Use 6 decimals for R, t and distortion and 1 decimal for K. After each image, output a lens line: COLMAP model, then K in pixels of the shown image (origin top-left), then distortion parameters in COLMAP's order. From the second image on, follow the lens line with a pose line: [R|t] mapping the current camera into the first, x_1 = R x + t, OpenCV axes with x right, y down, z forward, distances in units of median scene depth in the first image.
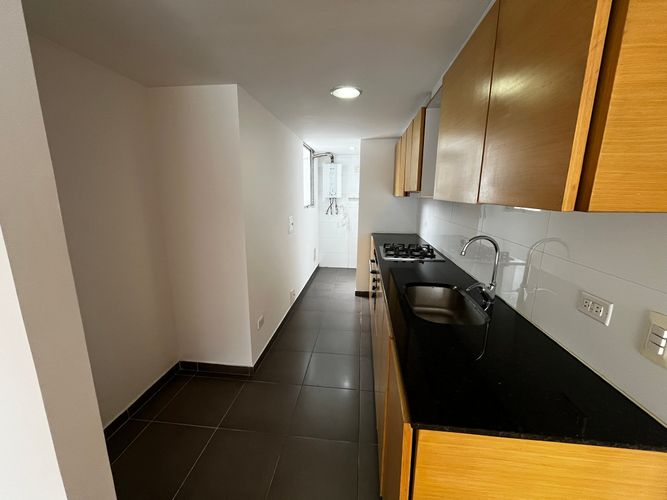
lens RADIAL K [[271.7, 0, 333.1], [0, 271.7, 249.8], [0, 0, 1]] dist [0.001591, 0.000309]
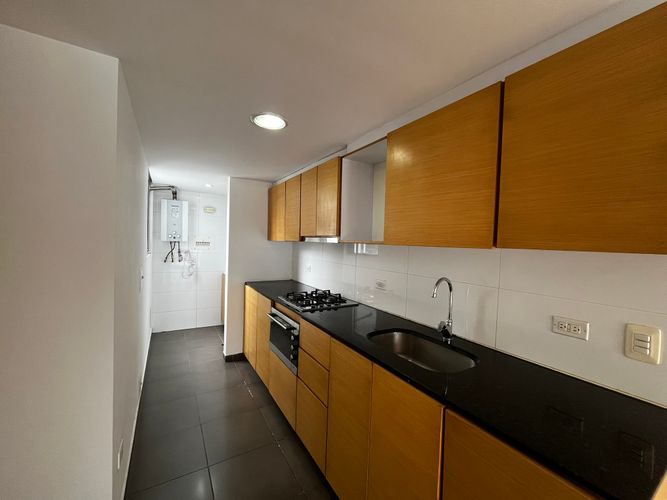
lens RADIAL K [[271.7, 0, 333.3], [0, 271.7, 248.7], [0, 0, 1]] dist [0.001591, 0.000309]
pose [[0.789117, -0.000305, 0.614242, -0.147074], [0.102292, 0.986101, -0.130924, -0.021464], [-0.605665, 0.166146, 0.778181, 0.119966]]
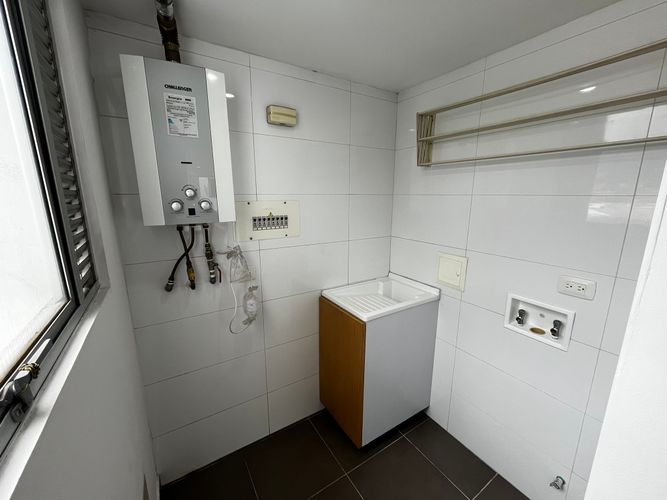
lens RADIAL K [[271.7, 0, 330.8], [0, 271.7, 251.9], [0, 0, 1]] dist [0.001591, 0.000309]
pose [[0.779489, -0.139304, 0.610730, -0.065180], [0.130732, 0.989668, 0.058881, -0.195832], [-0.612622, 0.033945, 0.789646, 0.882227]]
